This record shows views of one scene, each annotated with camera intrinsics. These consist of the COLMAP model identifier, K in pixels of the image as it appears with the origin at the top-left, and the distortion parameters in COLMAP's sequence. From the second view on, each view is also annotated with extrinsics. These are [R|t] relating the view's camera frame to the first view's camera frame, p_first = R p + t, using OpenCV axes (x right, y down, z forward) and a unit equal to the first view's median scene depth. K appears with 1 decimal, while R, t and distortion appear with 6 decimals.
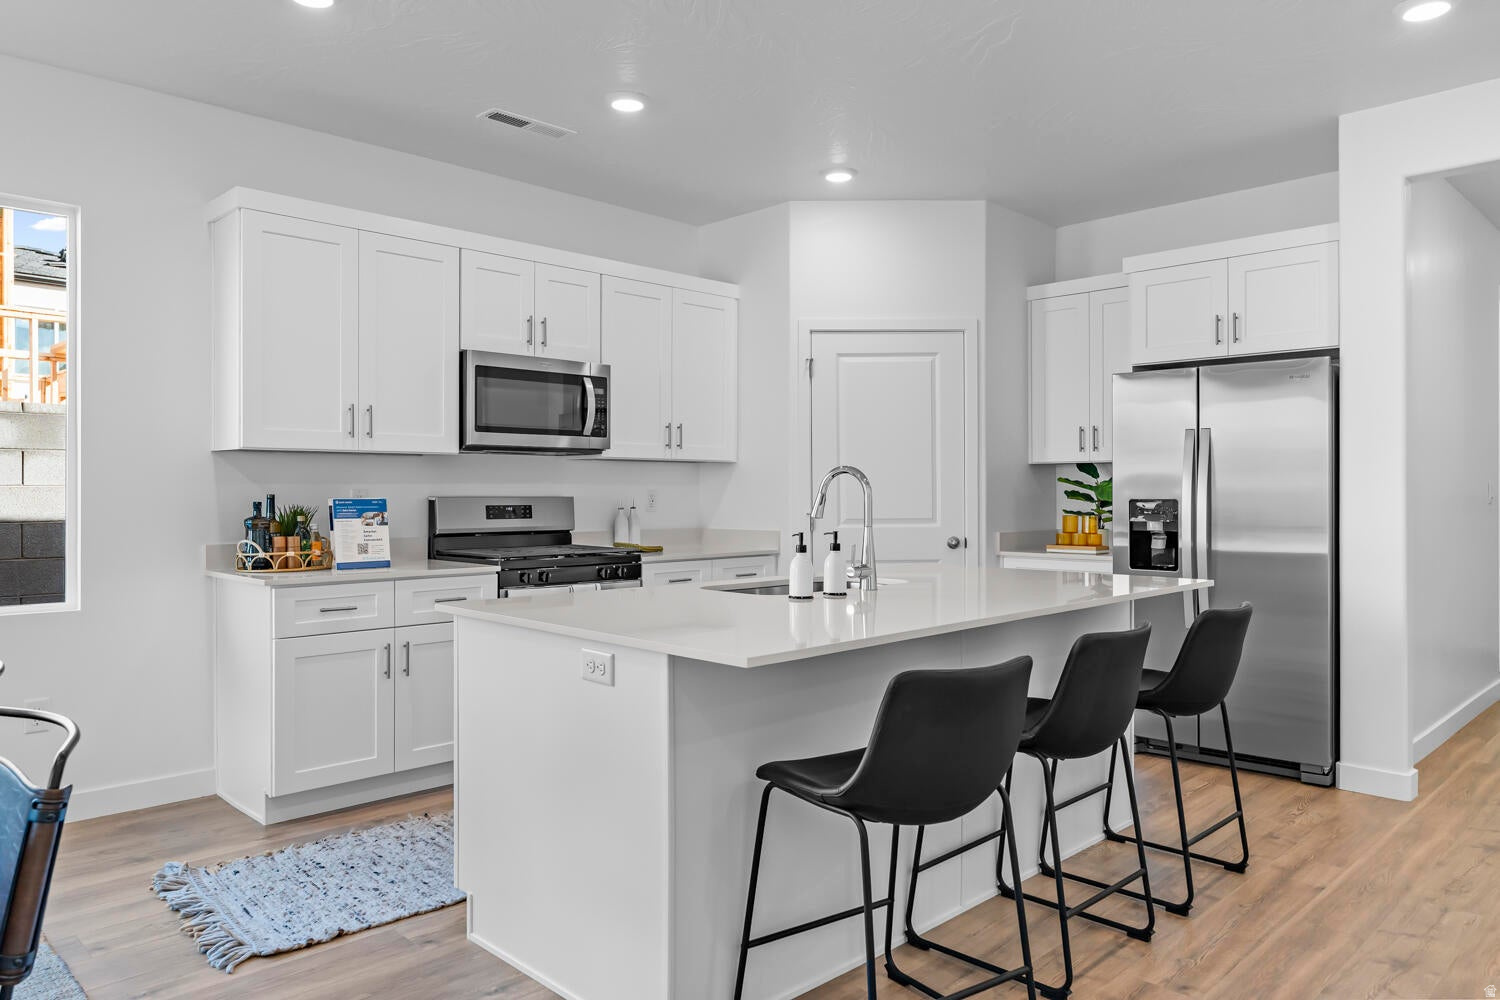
lens RADIAL K [[1007.3, 0, 748.9], [0, 1007.3, 493.8], [0, 0, 1]] dist [0.001698, -0.005001]
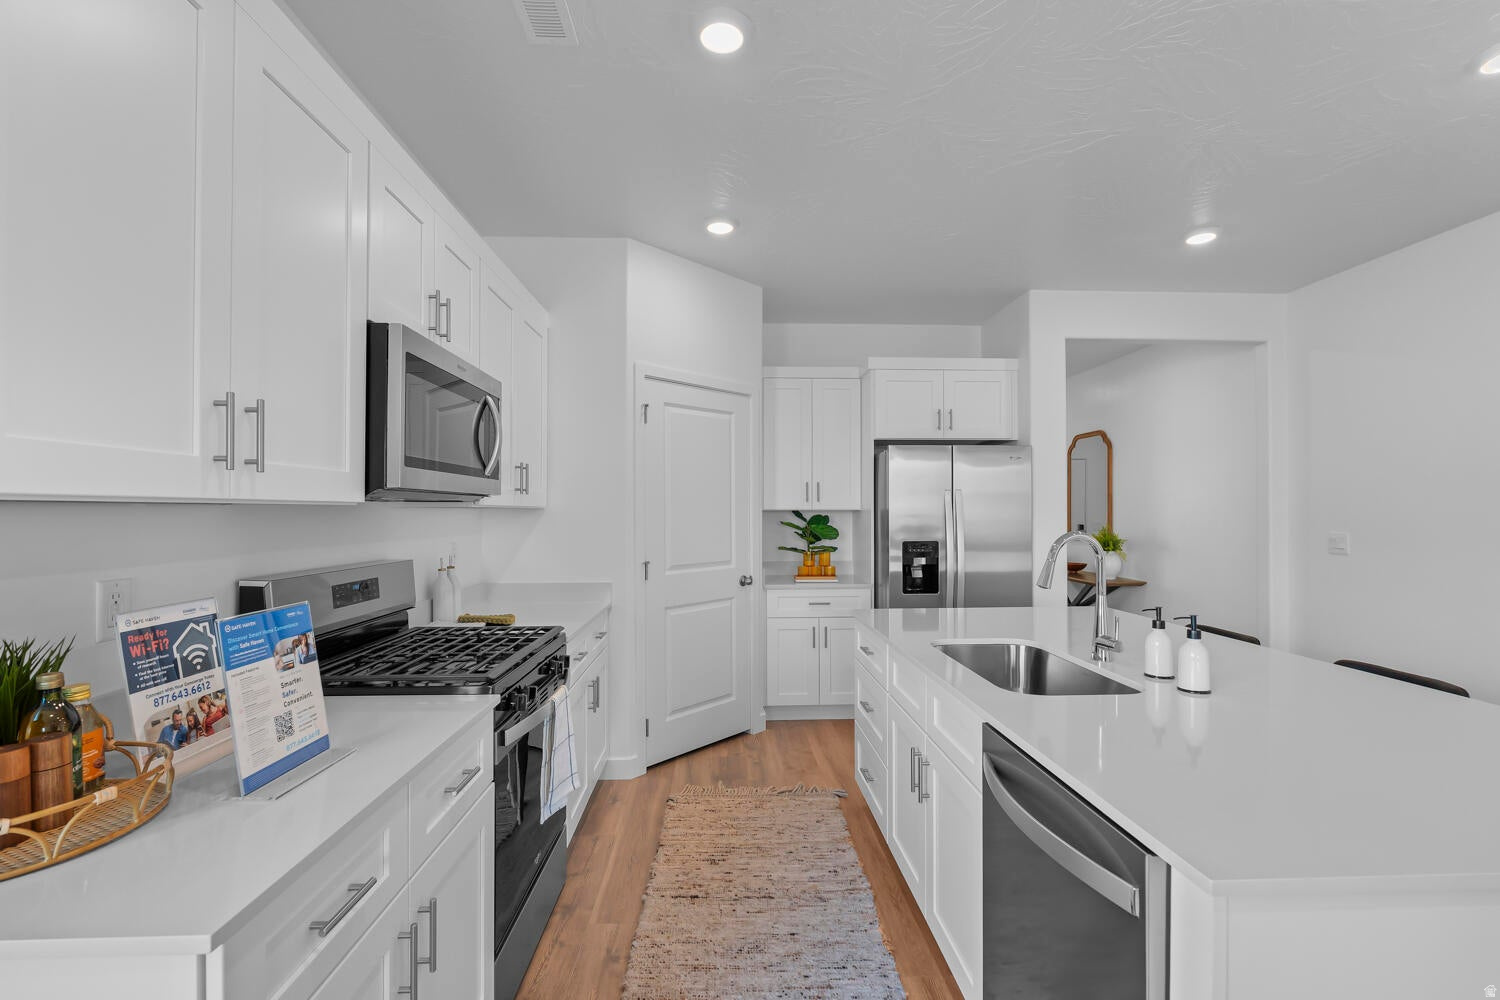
lens RADIAL K [[662.5, 0, 742.4], [0, 662.5, 505.6], [0, 0, 1]] dist [-0.007199, 0.001120]
pose [[0.681906, 0.005528, 0.731419, -0.416249], [0.004234, 0.999925, -0.011505, -0.033835], [-0.731427, 0.010942, 0.681832, 0.596410]]
